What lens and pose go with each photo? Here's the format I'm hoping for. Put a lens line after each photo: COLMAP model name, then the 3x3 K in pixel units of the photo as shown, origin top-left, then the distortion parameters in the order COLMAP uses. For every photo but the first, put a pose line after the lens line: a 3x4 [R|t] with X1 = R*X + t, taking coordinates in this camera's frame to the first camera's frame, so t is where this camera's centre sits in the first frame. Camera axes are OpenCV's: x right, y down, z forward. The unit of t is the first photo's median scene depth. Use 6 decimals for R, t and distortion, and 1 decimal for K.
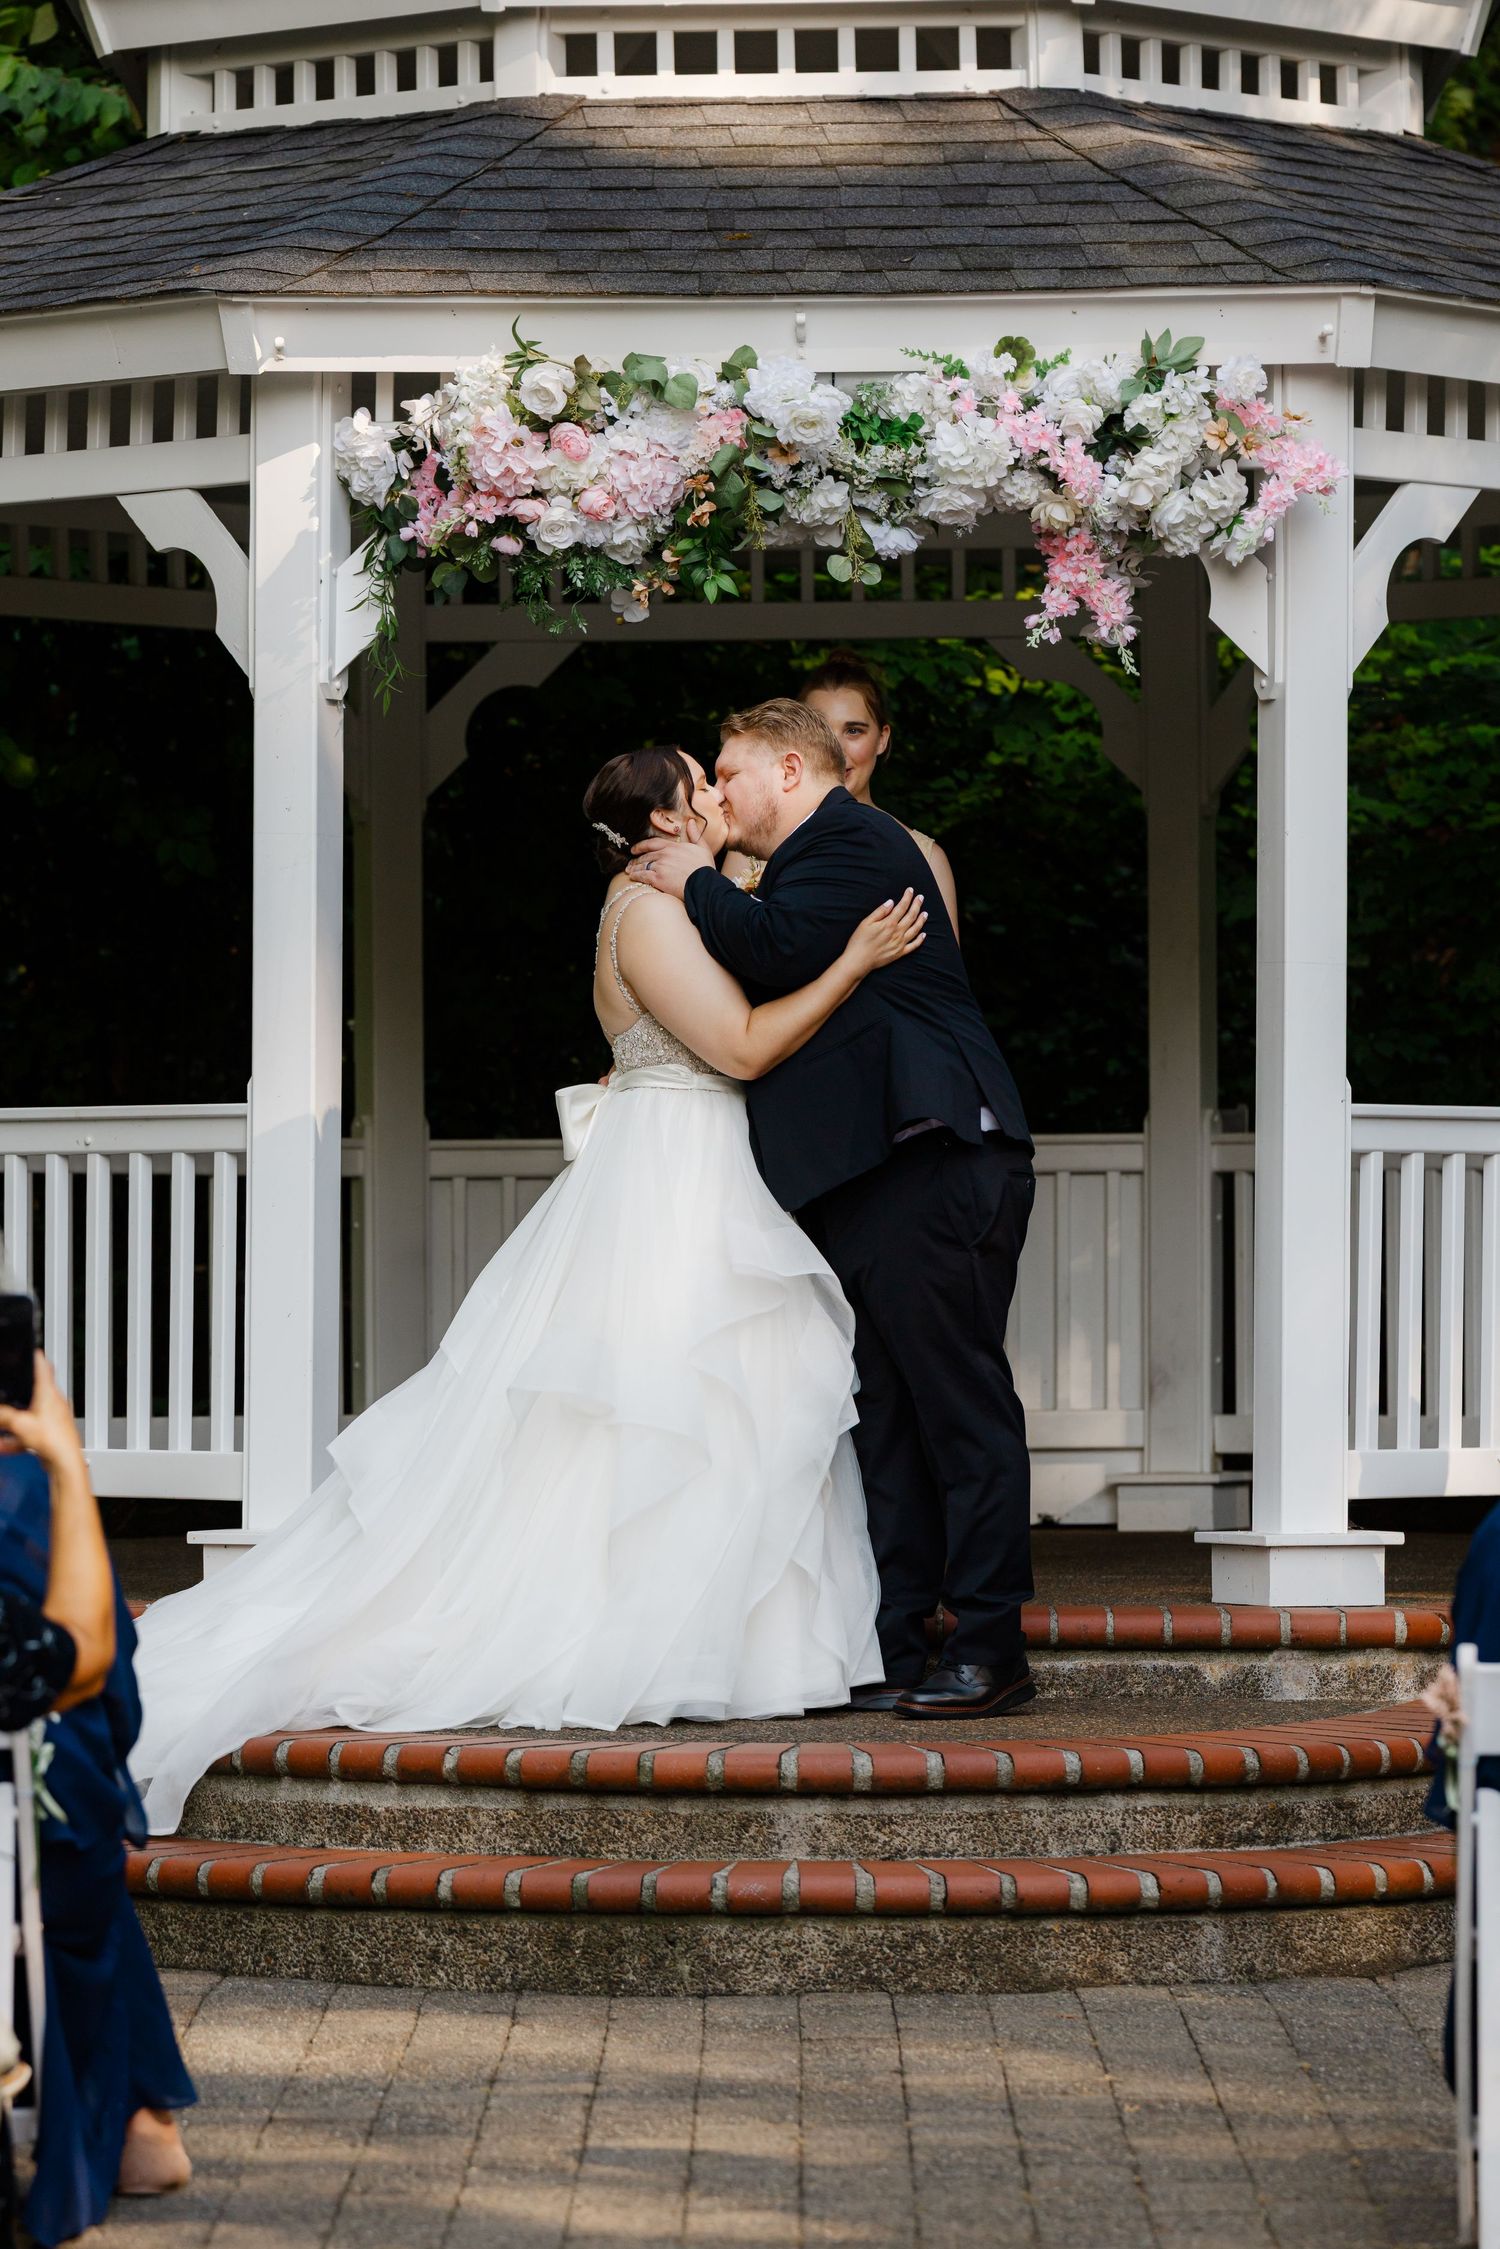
lens RADIAL K [[8281.0, 0, 750.0], [0, 8281.0, 1124.5], [0, 0, 1]] dist [0.178431, 2.284410]
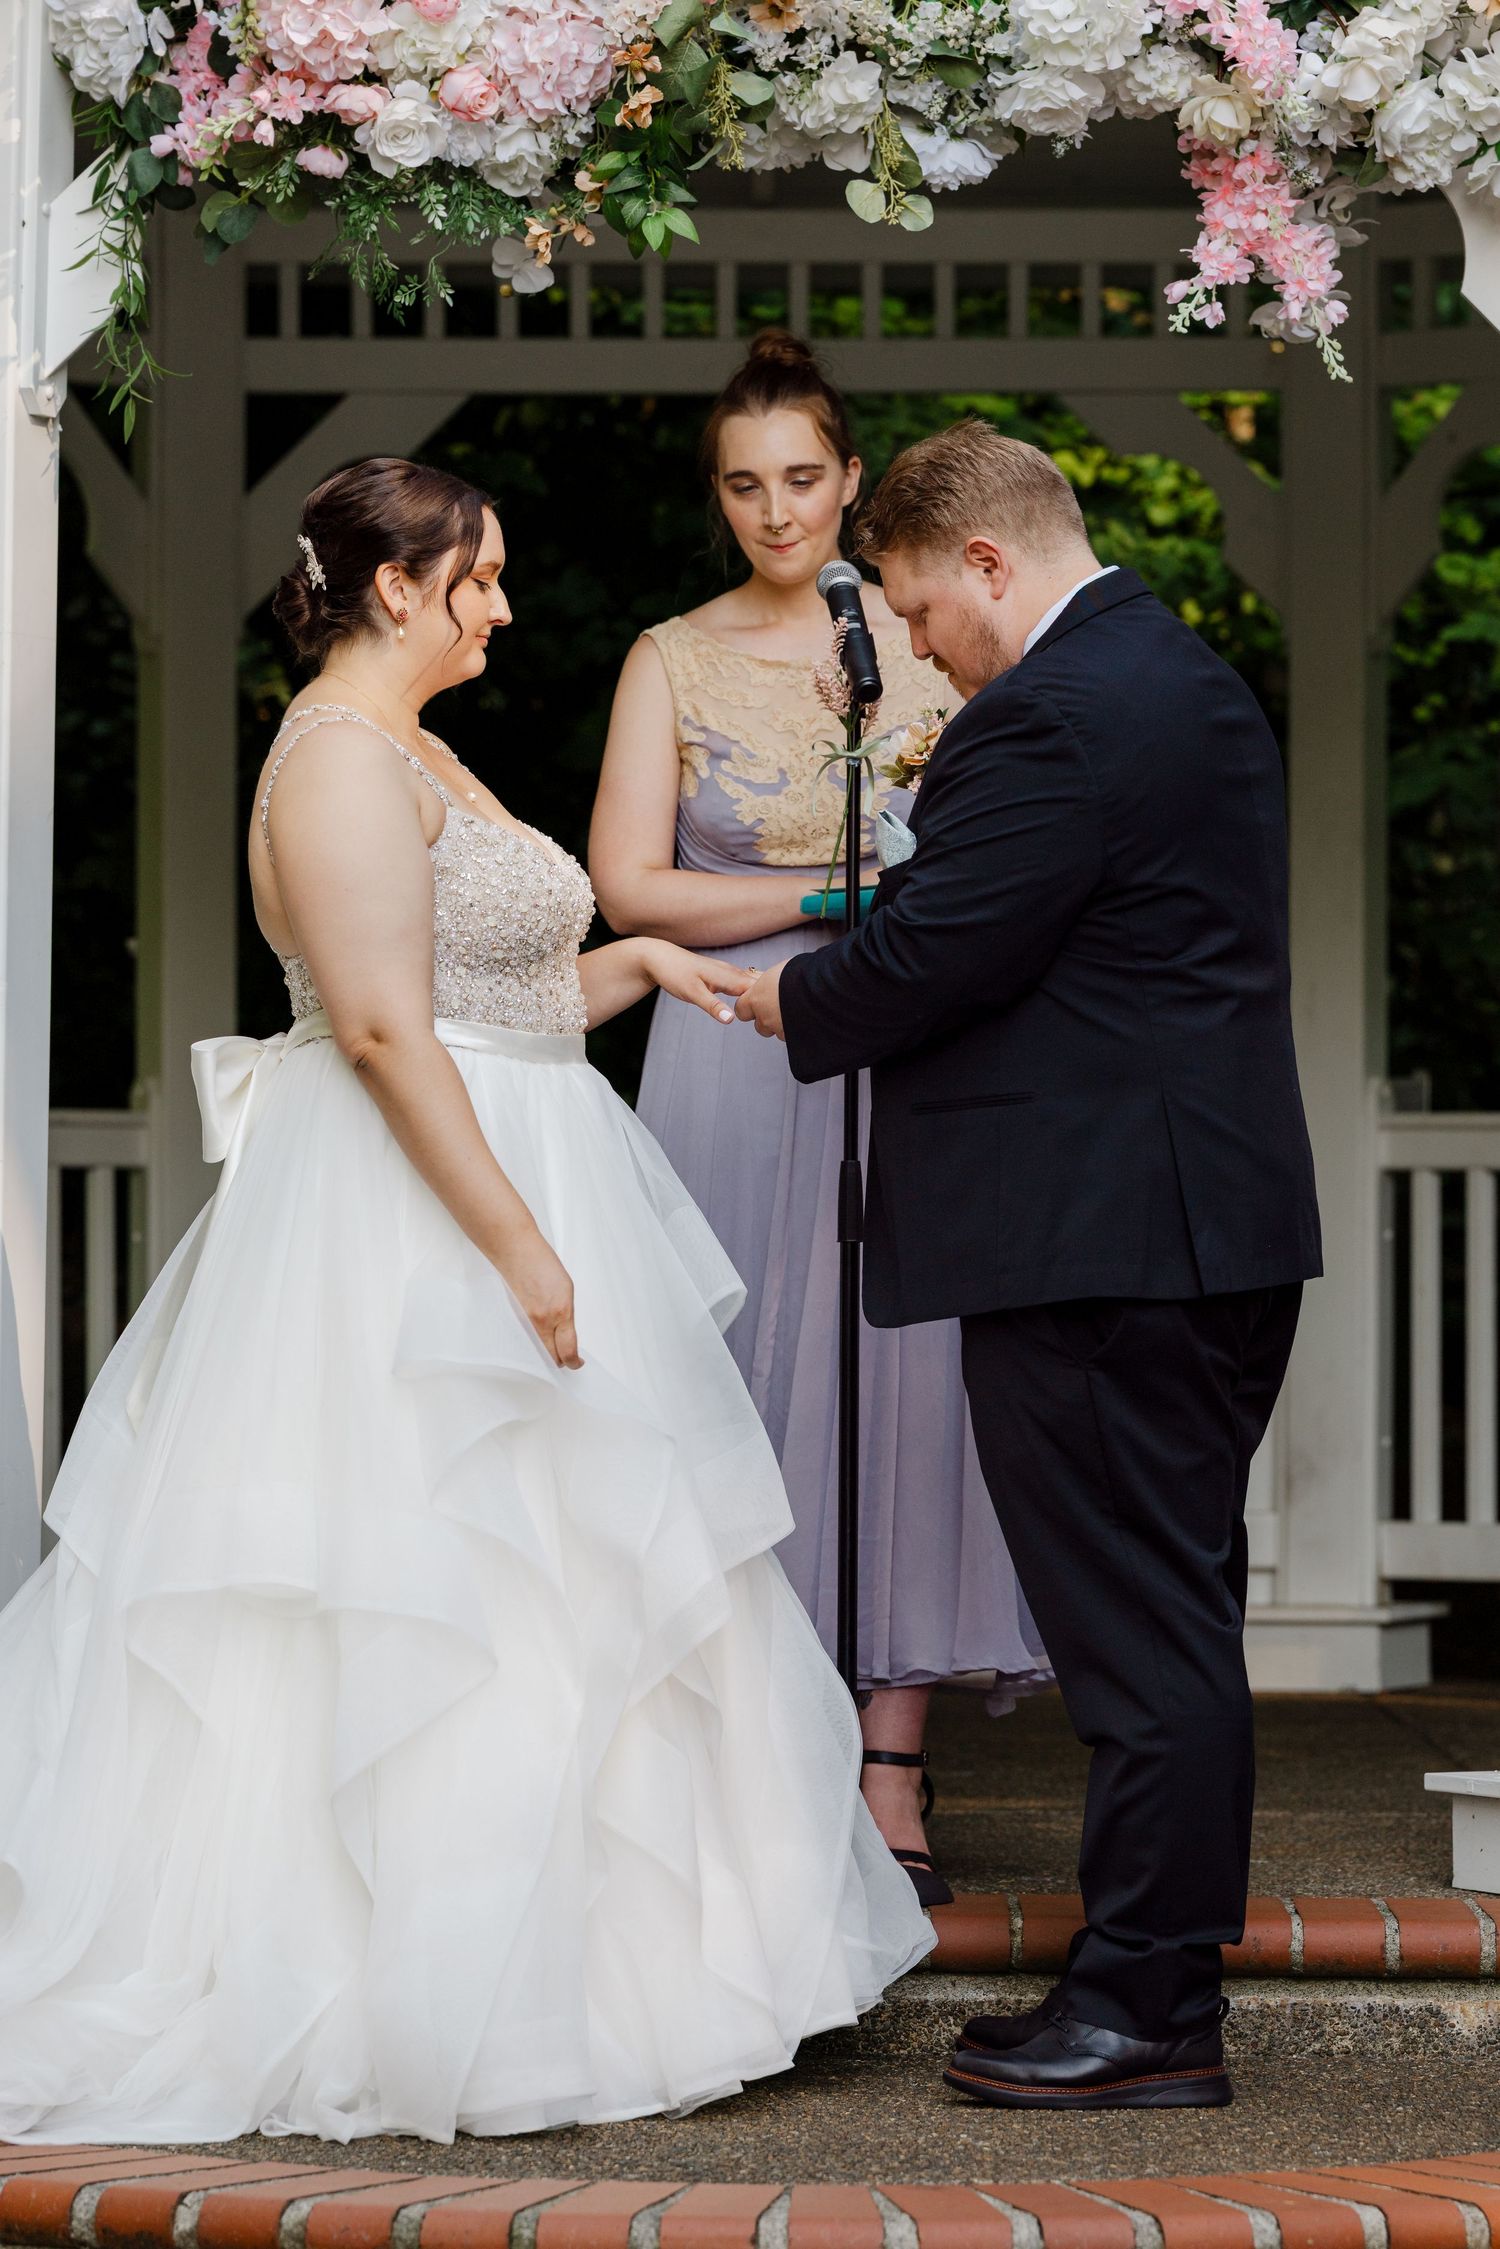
lens RADIAL K [[9257.3, 0, 642.8], [0, 9257.3, 1123.3], [0, 0, 1]] dist [-0.184409, 7.401972]
pose [[0.999948, 0.007689, -0.006773, -0.000458], [-0.007648, 0.999952, 0.006079, -0.003103], [0.006820, -0.006027, 0.999959, 0.314629]]
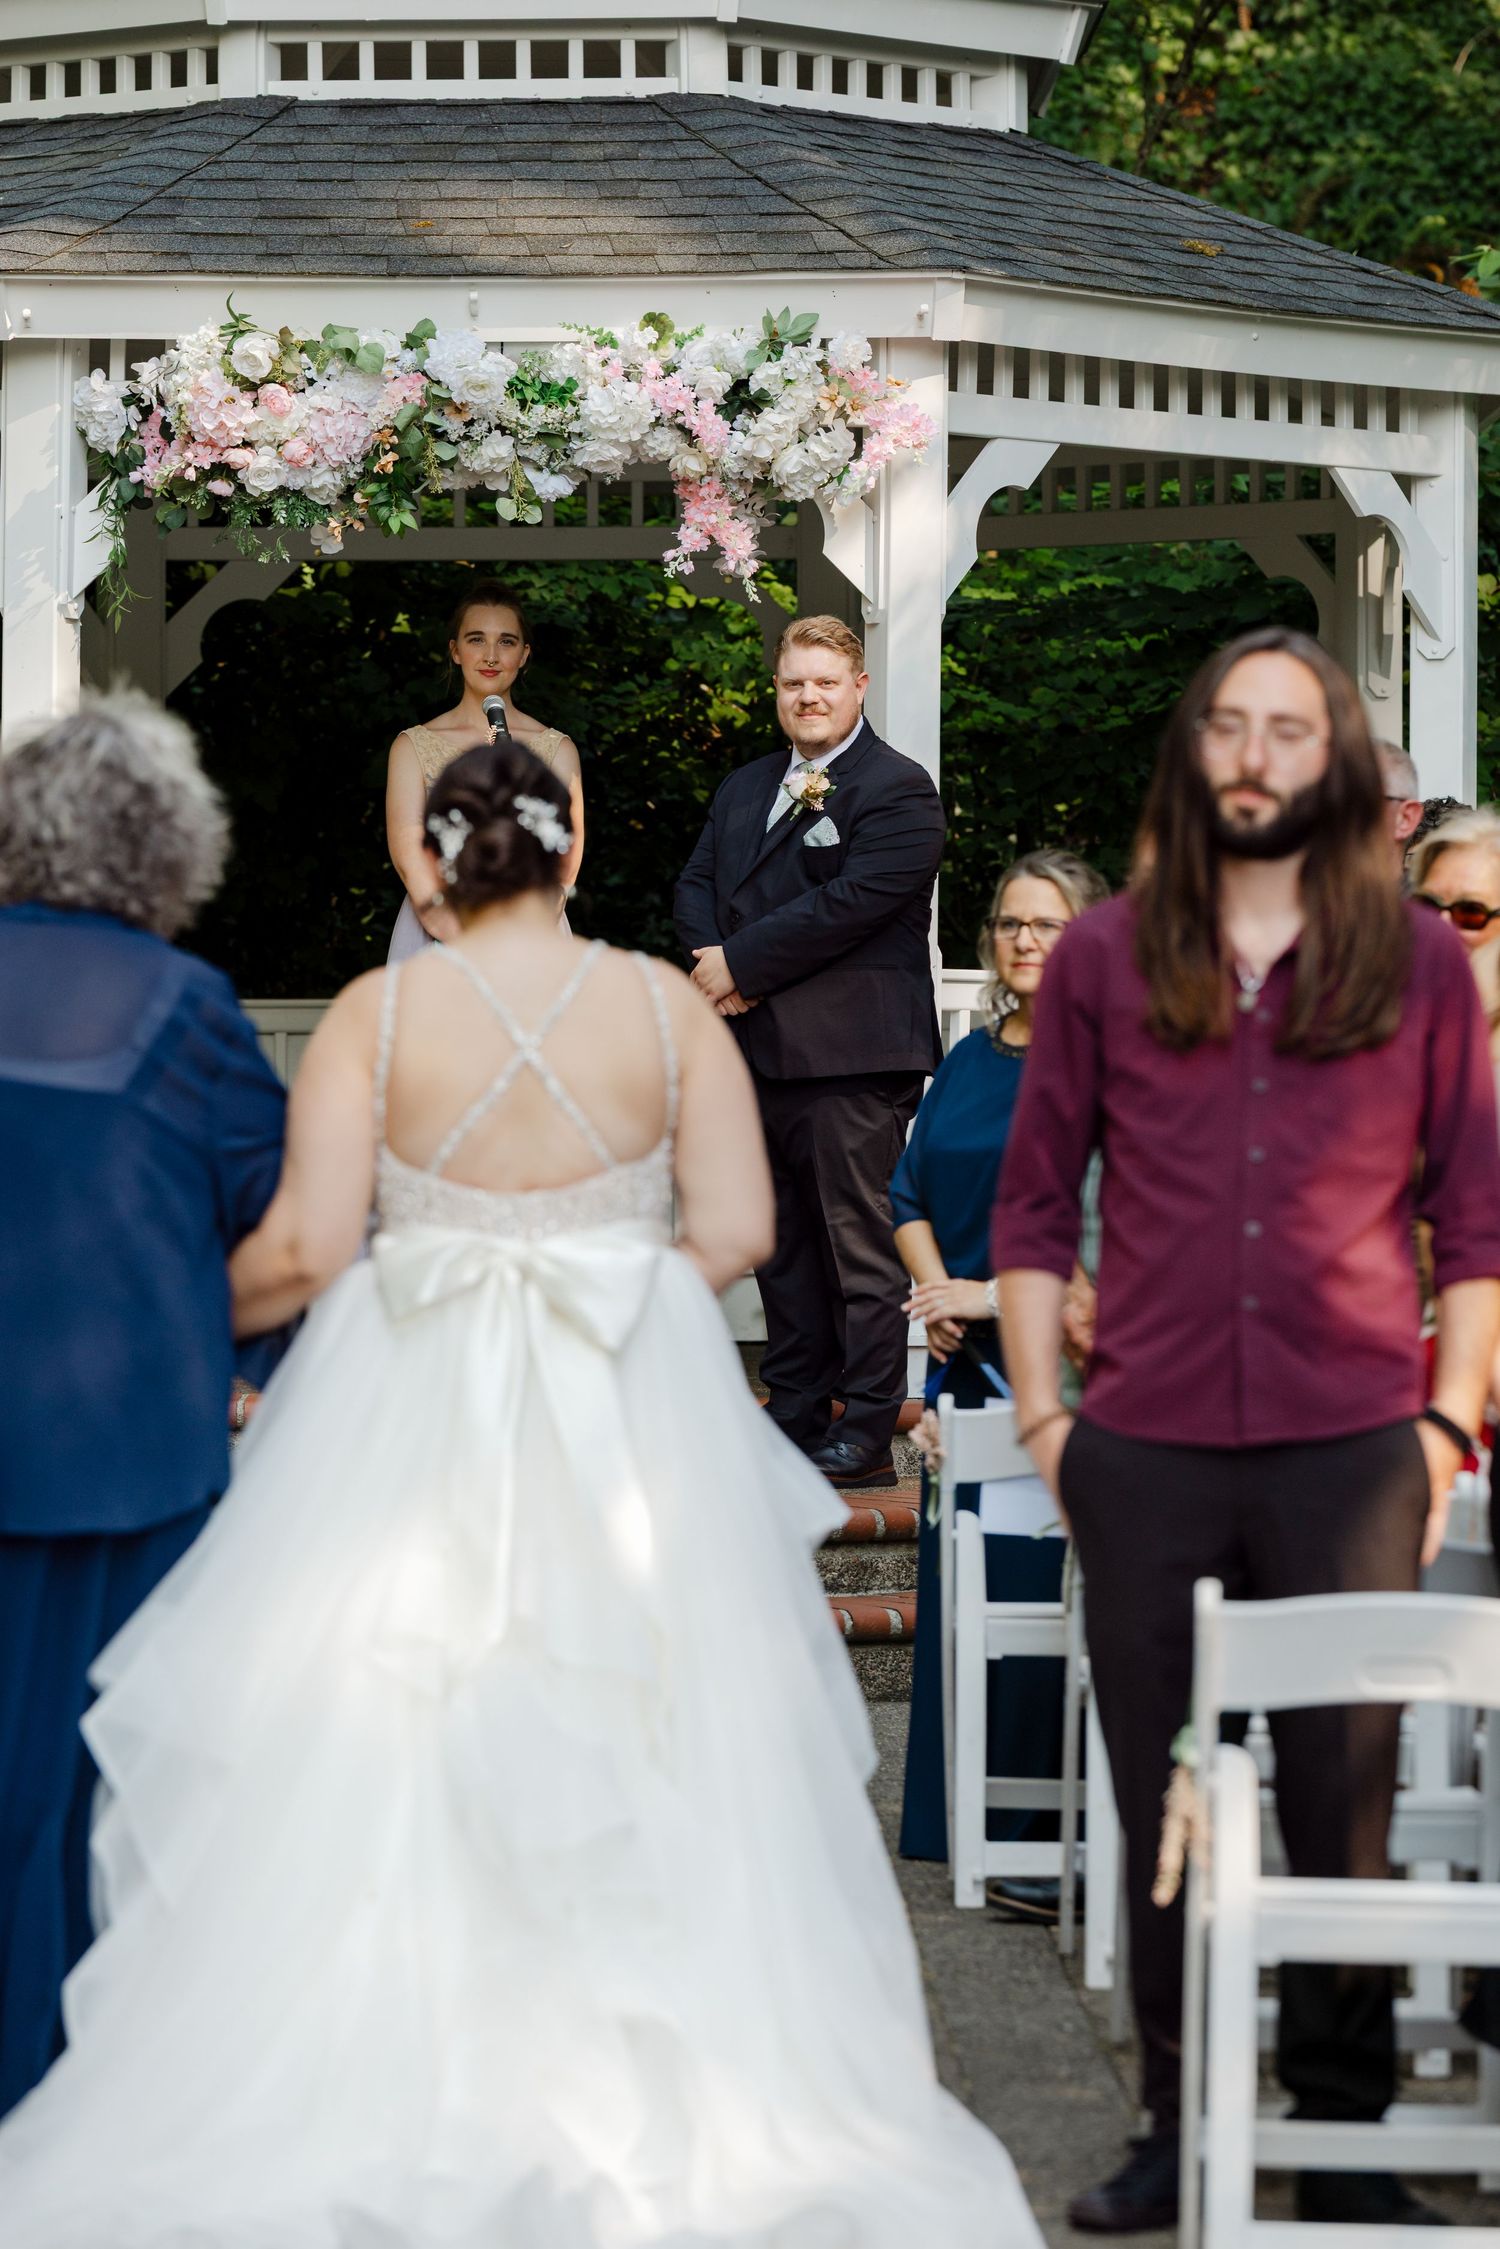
lens RADIAL K [[8017.0, 0, 753.5], [0, 8017.0, 833.9], [0, 0, 1]] dist [0.134936, -1.319240]
pose [[0.999575, 0.004709, 0.028768, 0.013340], [-0.004112, 0.999776, -0.020774, 0.002013], [-0.028860, 0.020647, 0.999370, -0.129964]]
